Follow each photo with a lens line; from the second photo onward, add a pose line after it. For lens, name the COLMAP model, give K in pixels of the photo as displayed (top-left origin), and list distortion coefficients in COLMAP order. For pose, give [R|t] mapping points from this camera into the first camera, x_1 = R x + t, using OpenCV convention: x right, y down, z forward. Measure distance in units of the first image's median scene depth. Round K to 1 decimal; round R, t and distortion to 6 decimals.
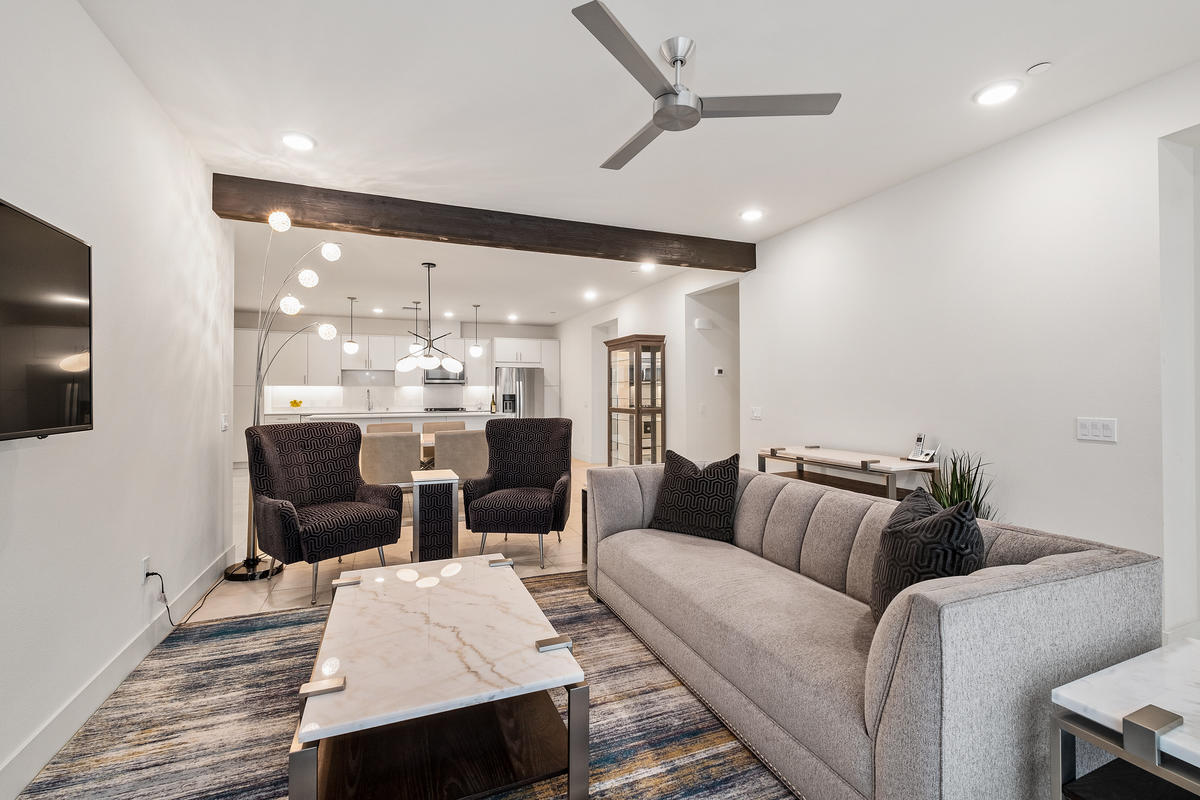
lens RADIAL K [[526.8, 0, 601.2], [0, 526.8, 392.0], [0, 0, 1]] dist [0.009914, 0.000068]
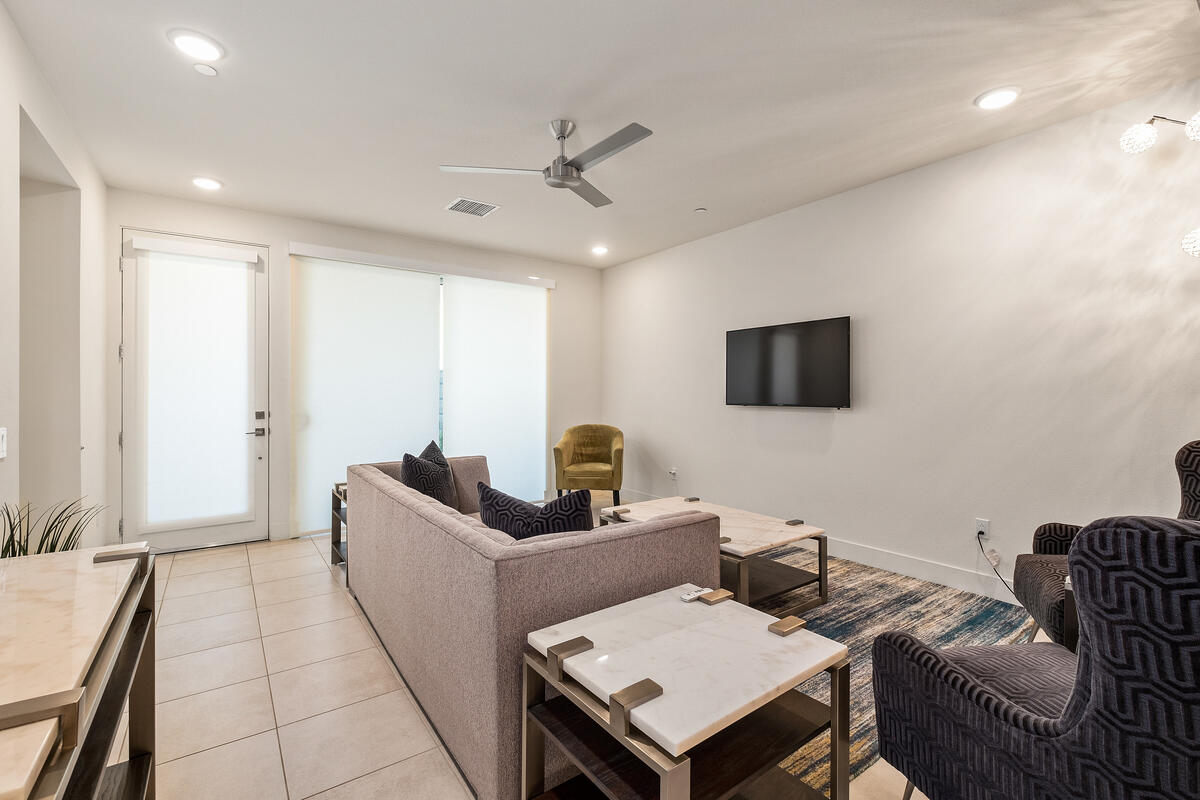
lens RADIAL K [[523.0, 0, 600.0], [0, 523.0, 400.0], [0, 0, 1]] dist [0.000227, -0.000102]
pose [[-0.971746, 0.003625, -0.236003, 0.131050], [0.002579, 0.999985, 0.004740, 0.008140], [0.236017, 0.003998, -0.971741, 0.824962]]
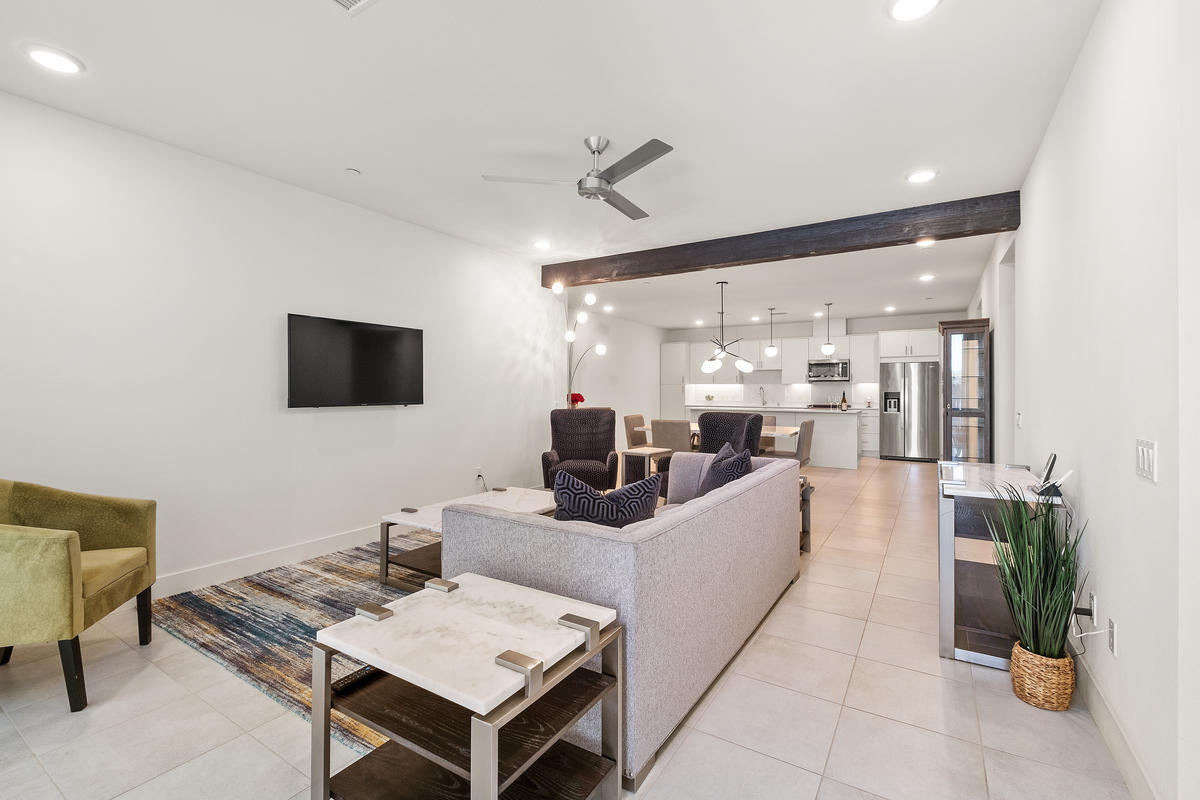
lens RADIAL K [[526.8, 0, 601.2], [0, 526.8, 392.0], [0, 0, 1]] dist [0.009914, 0.000068]
pose [[0.582871, 0.006190, -0.812541, 0.465243], [-0.001205, 0.999976, 0.006753, -0.001406], [0.812564, -0.002957, 0.582864, 0.073165]]
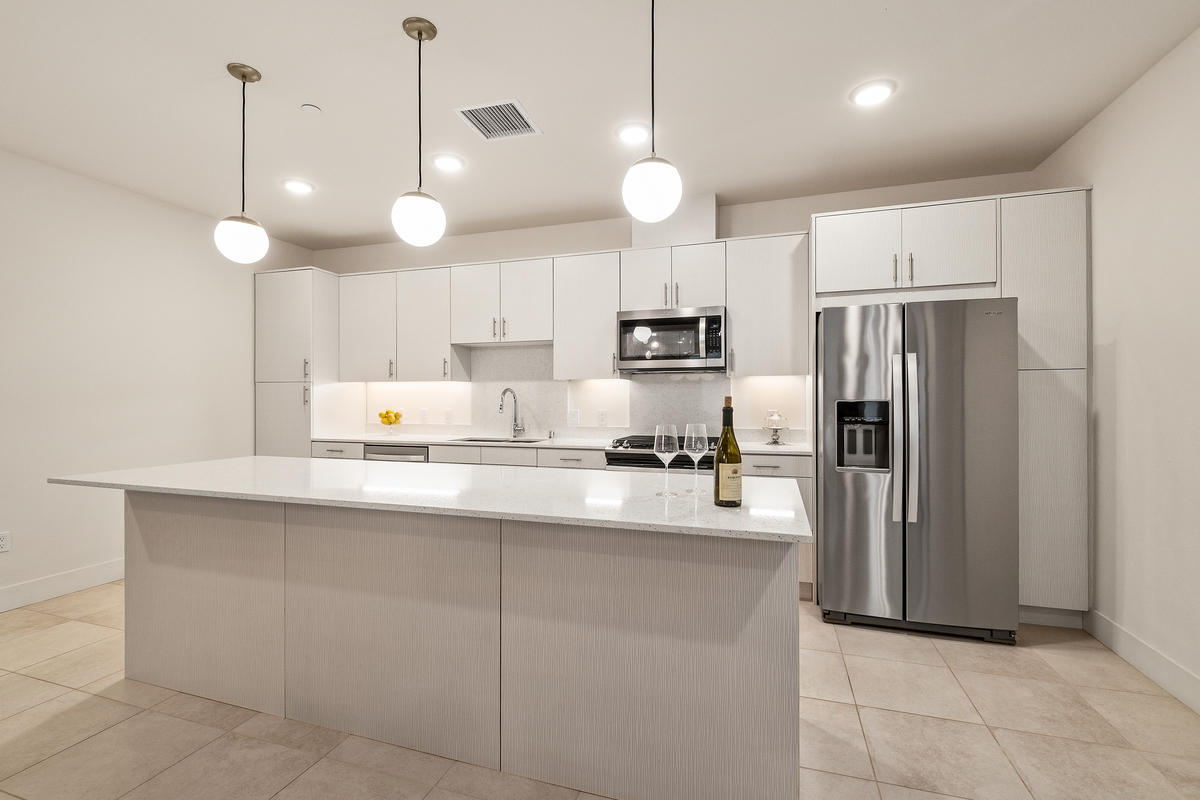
lens RADIAL K [[523.0, 0, 600.0], [0, 523.0, 400.0], [0, 0, 1]] dist [0.000227, -0.000102]
pose [[0.761884, 0.002704, -0.647708, -0.168310], [0.000689, 0.999987, 0.004986, 0.003974], [0.647713, -0.004245, 0.761873, 1.157946]]
